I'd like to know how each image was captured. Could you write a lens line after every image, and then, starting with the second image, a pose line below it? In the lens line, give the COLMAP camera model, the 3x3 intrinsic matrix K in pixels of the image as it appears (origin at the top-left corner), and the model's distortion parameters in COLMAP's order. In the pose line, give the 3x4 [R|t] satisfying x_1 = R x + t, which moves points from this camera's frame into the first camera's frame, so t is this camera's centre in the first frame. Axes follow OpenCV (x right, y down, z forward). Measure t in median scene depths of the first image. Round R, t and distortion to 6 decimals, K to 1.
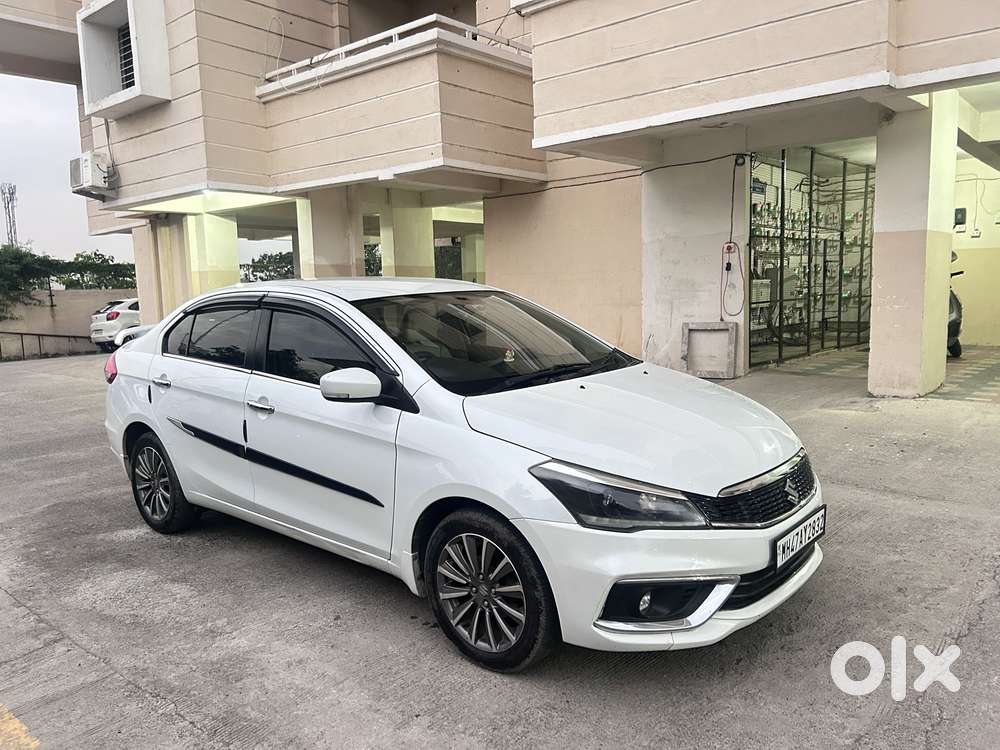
lens RADIAL K [[751.4, 0, 502.0], [0, 751.4, 374.2], [0, 0, 1]] dist [0.061422, -0.066104]
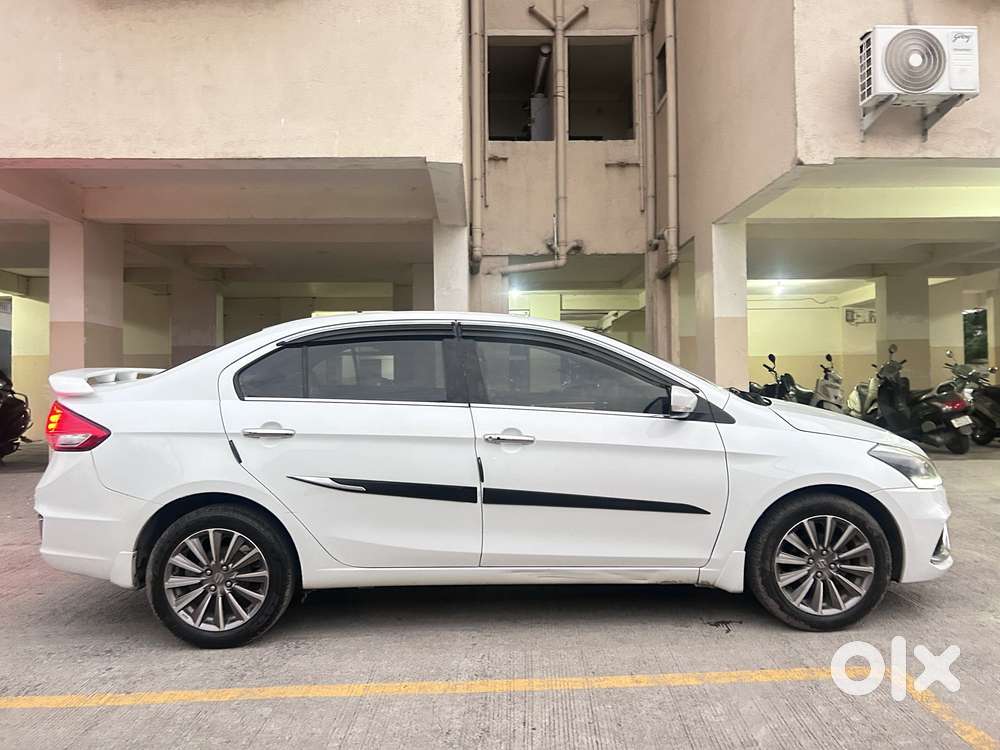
lens RADIAL K [[751.4, 0, 502.0], [0, 751.4, 374.2], [0, 0, 1]] dist [0.061422, -0.066104]
pose [[0.735718, 0.012150, 0.677179, -1.092012], [0.075358, 0.992162, -0.099675, 0.063112], [-0.673082, 0.124363, 0.729036, 0.386105]]
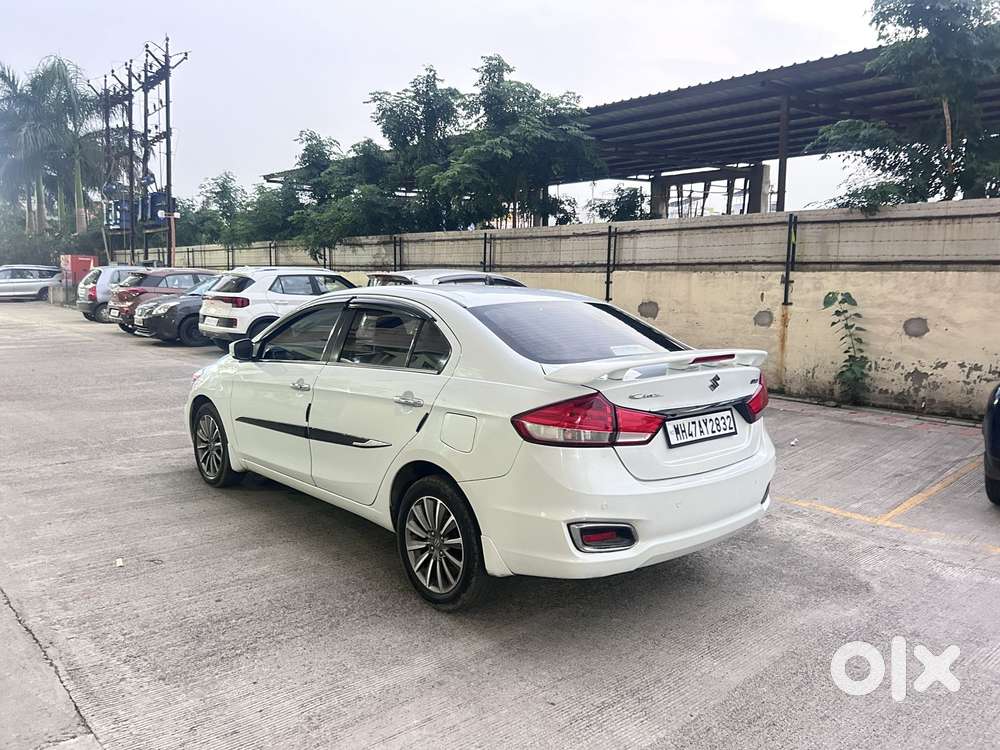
lens RADIAL K [[761.1, 0, 488.3], [0, 761.1, 362.2], [0, 0, 1]] dist [0.071039, -0.103757]
pose [[-0.991073, 0.006235, 0.133173, -0.550231], [0.036753, 0.972977, 0.227959, -0.370091], [-0.128153, 0.230818, -0.964520, 2.870601]]
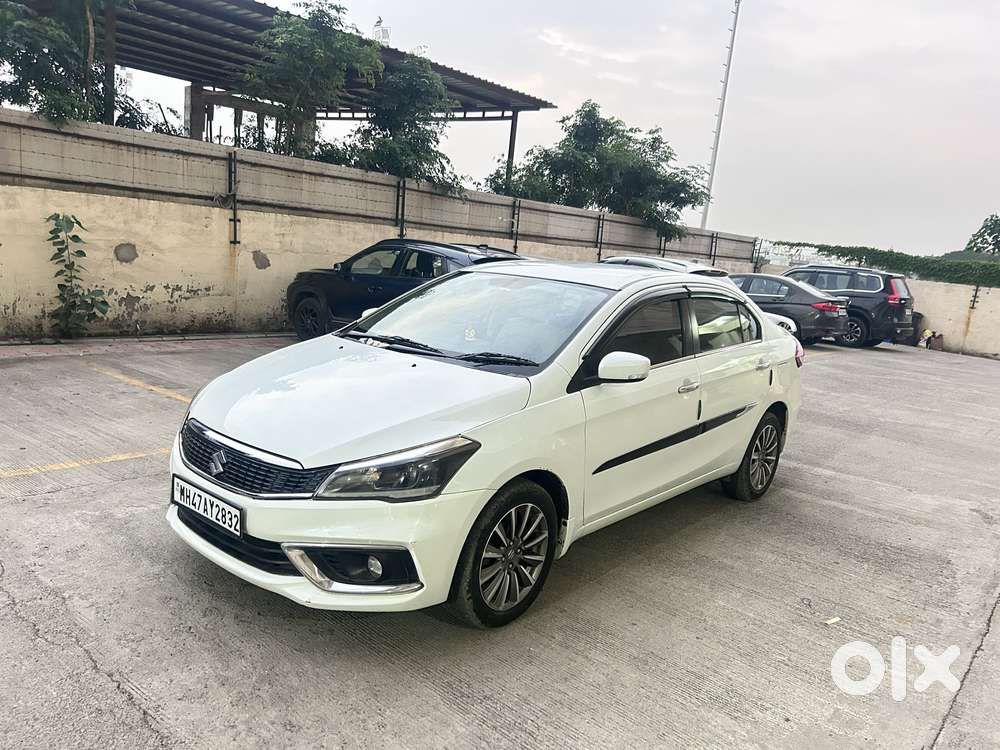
lens RADIAL K [[760.9, 0, 519.0], [0, 760.9, 347.9], [0, 0, 1]] dist [0.060487, -0.065723]
pose [[0.028323, 0.168861, -0.985233, 1.263338], [-0.220907, 0.962316, 0.158583, -0.225182], [0.974884, 0.213153, 0.064558, 1.174800]]
